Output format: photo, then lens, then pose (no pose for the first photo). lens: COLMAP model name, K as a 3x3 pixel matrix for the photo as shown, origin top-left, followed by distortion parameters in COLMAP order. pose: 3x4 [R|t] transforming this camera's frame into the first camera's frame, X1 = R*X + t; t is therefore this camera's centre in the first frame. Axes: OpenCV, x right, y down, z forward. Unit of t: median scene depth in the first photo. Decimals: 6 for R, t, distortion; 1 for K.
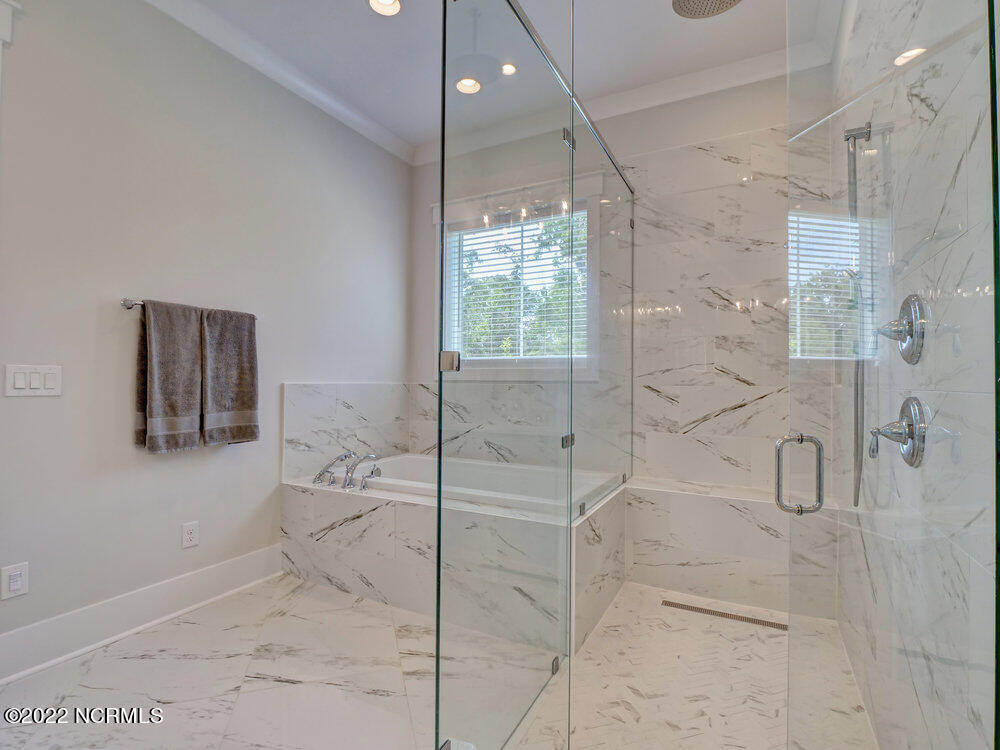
lens RADIAL K [[486.5, 0, 503.2], [0, 486.5, 375.4], [0, 0, 1]] dist [-0.009145, -0.003493]
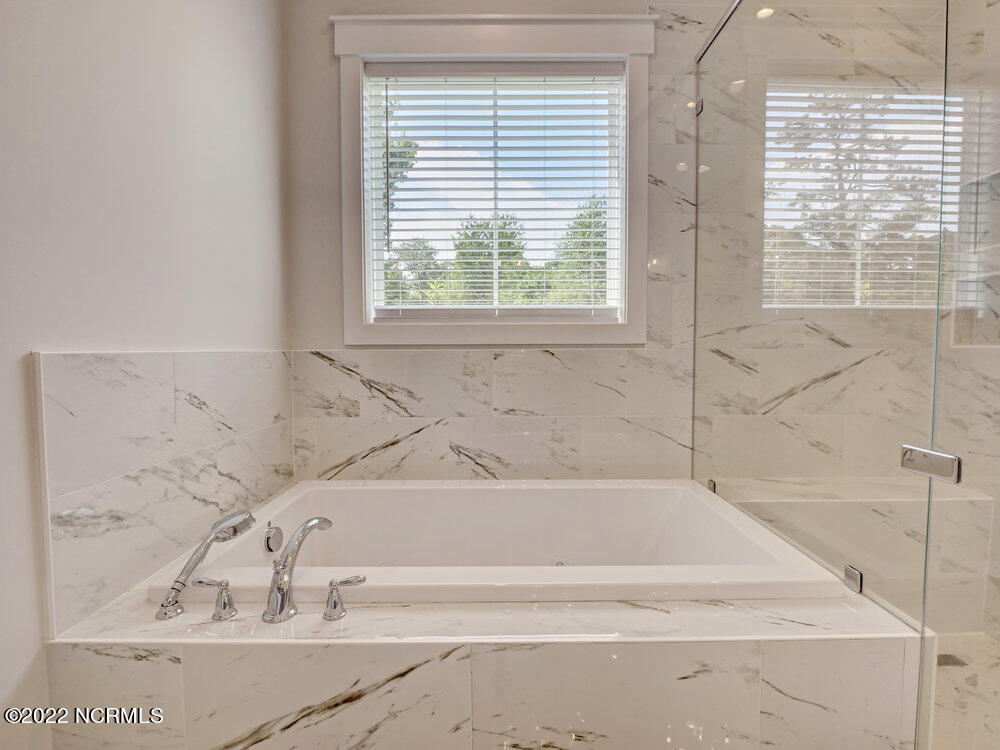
lens RADIAL K [[486.5, 0, 497.3], [0, 486.5, 373.7], [0, 0, 1]] dist [-0.009145, -0.003493]
pose [[0.883028, -0.033279, 0.468139, -0.319396], [0.003121, 0.997877, 0.065050, 0.009787], [-0.469310, -0.055980, 0.881257, 0.545667]]
